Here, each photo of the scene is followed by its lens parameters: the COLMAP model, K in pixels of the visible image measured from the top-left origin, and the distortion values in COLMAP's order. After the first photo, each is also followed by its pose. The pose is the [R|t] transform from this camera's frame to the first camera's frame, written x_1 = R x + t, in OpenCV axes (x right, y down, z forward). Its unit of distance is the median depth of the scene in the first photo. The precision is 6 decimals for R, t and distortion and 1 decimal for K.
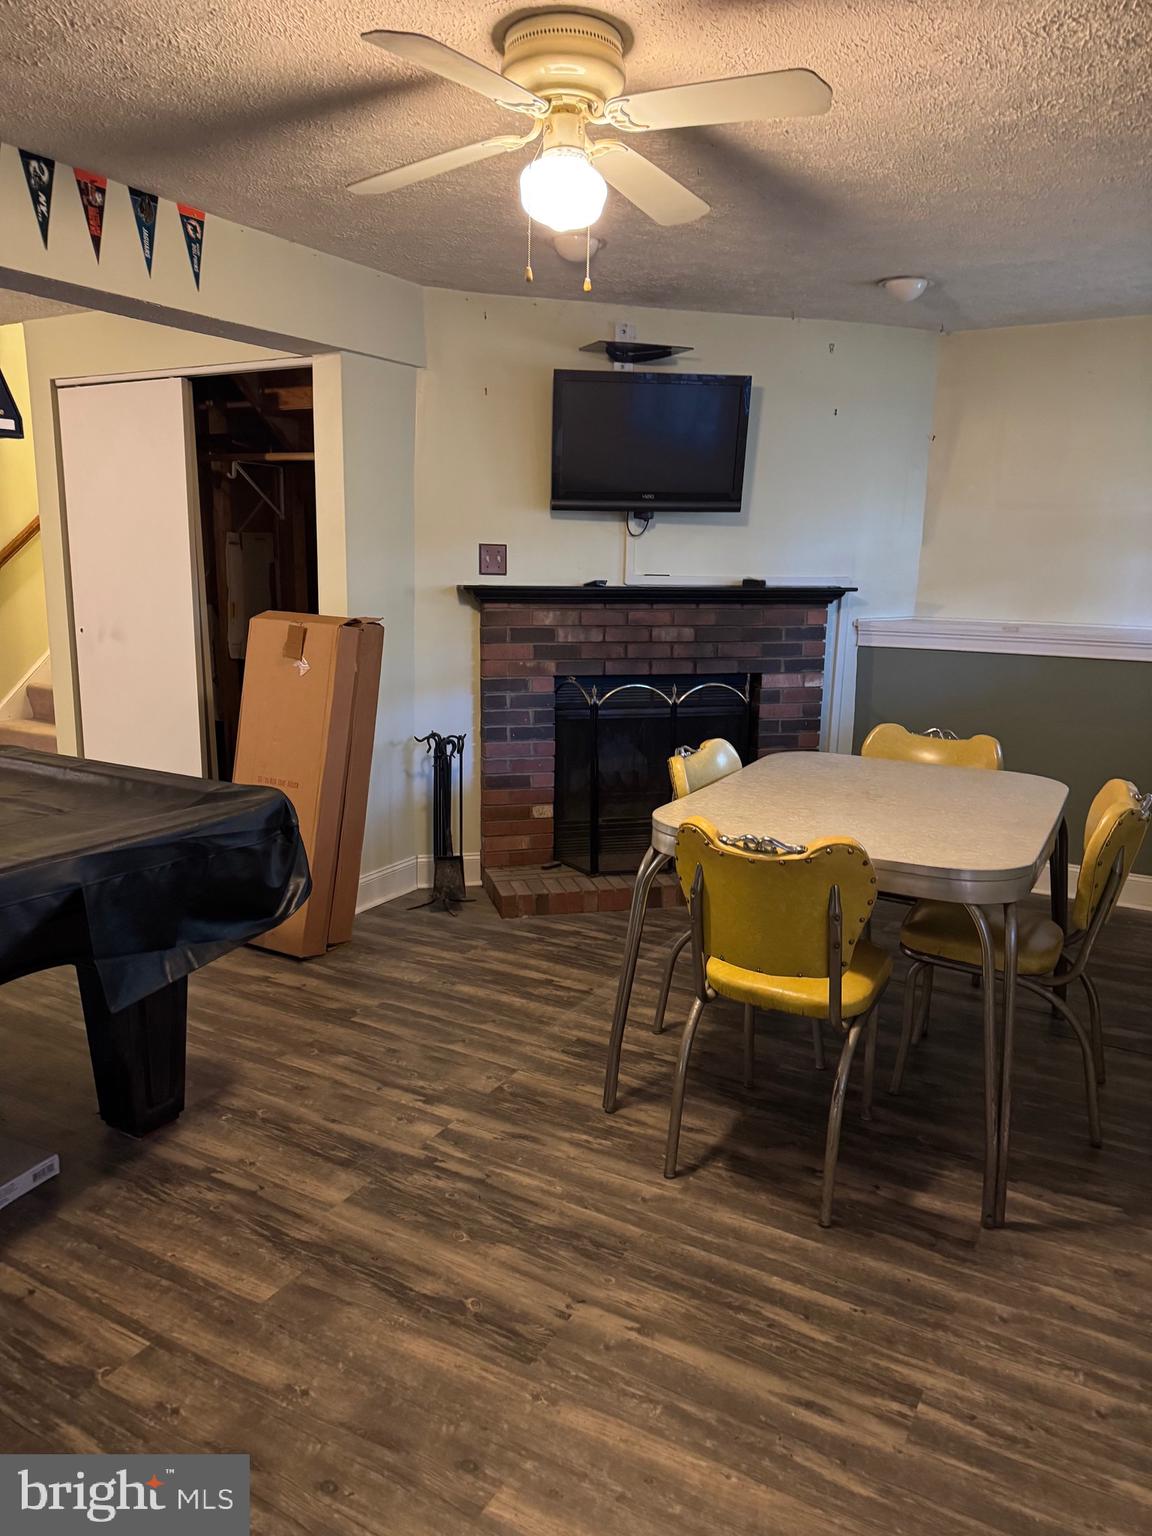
lens RADIAL K [[1088.8, 0, 579.5], [0, 1088.8, 769.6], [0, 0, 1]] dist [0.007028, -0.003862]
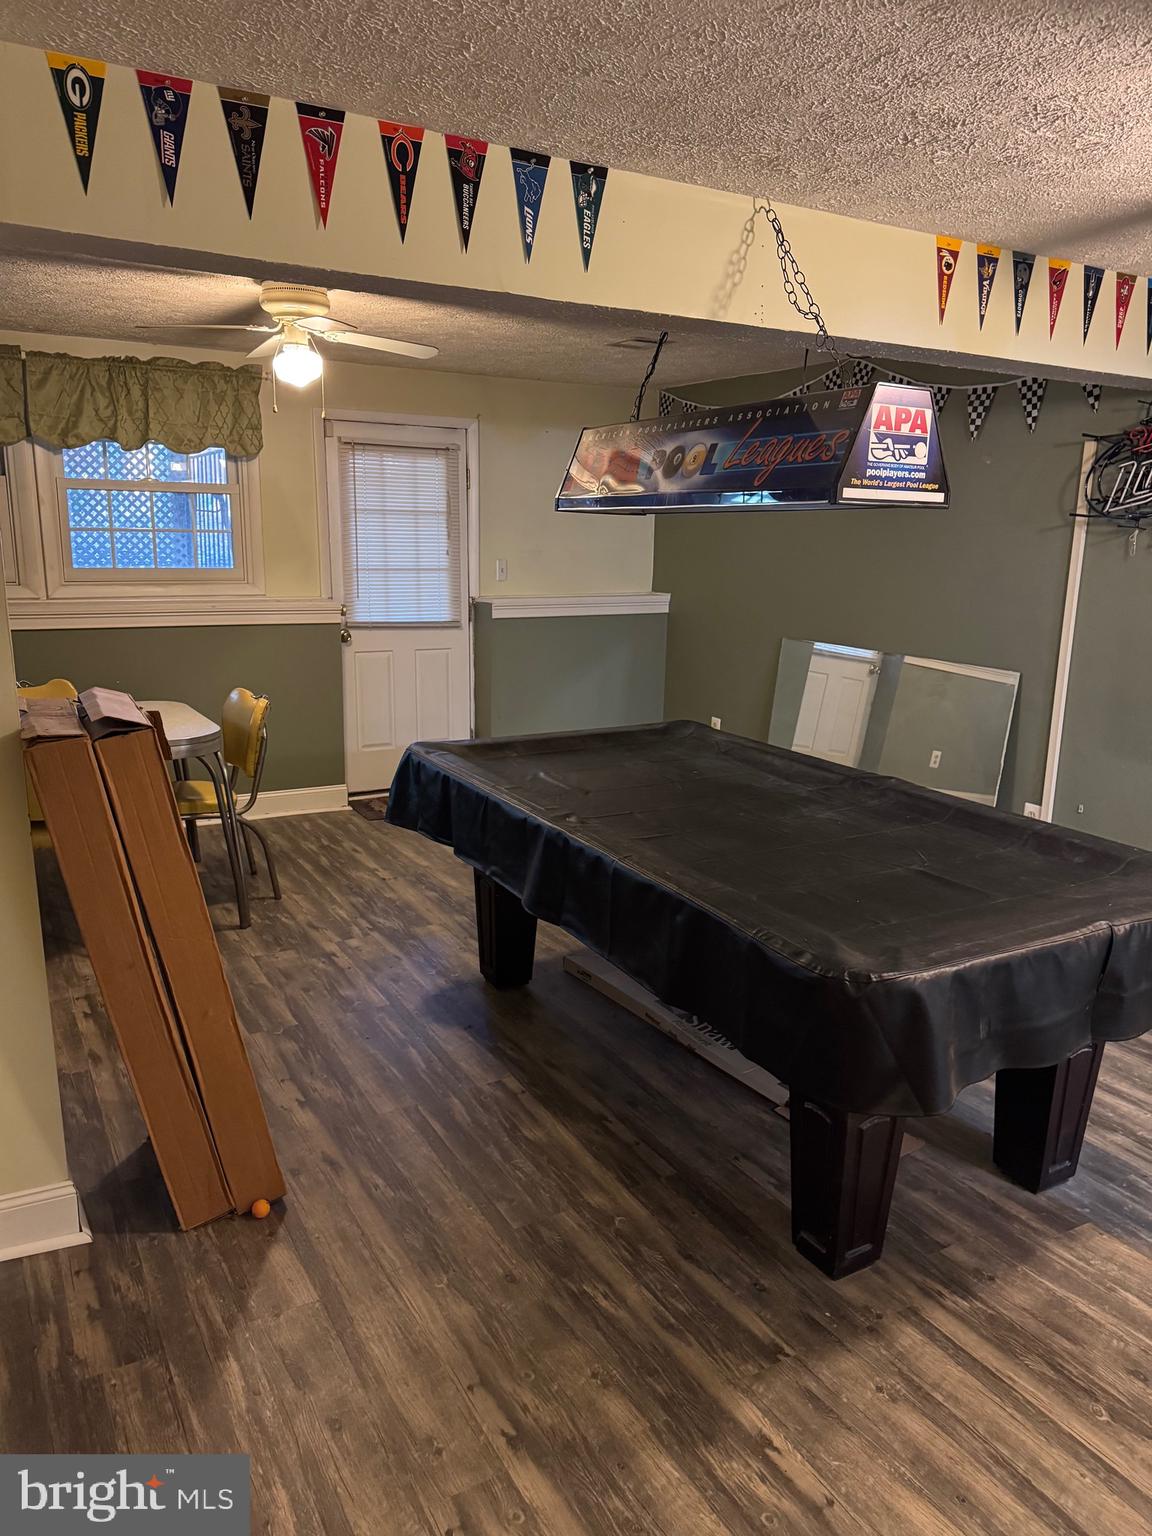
lens RADIAL K [[1088.8, 0, 575.5], [0, 1088.8, 770.9], [0, 0, 1]] dist [0.007028, -0.003862]
pose [[-0.861790, -0.154836, 0.483057, -1.233007], [0.058268, 0.915757, 0.397483, -0.539283], [-0.503908, 0.370694, -0.780168, 2.152257]]
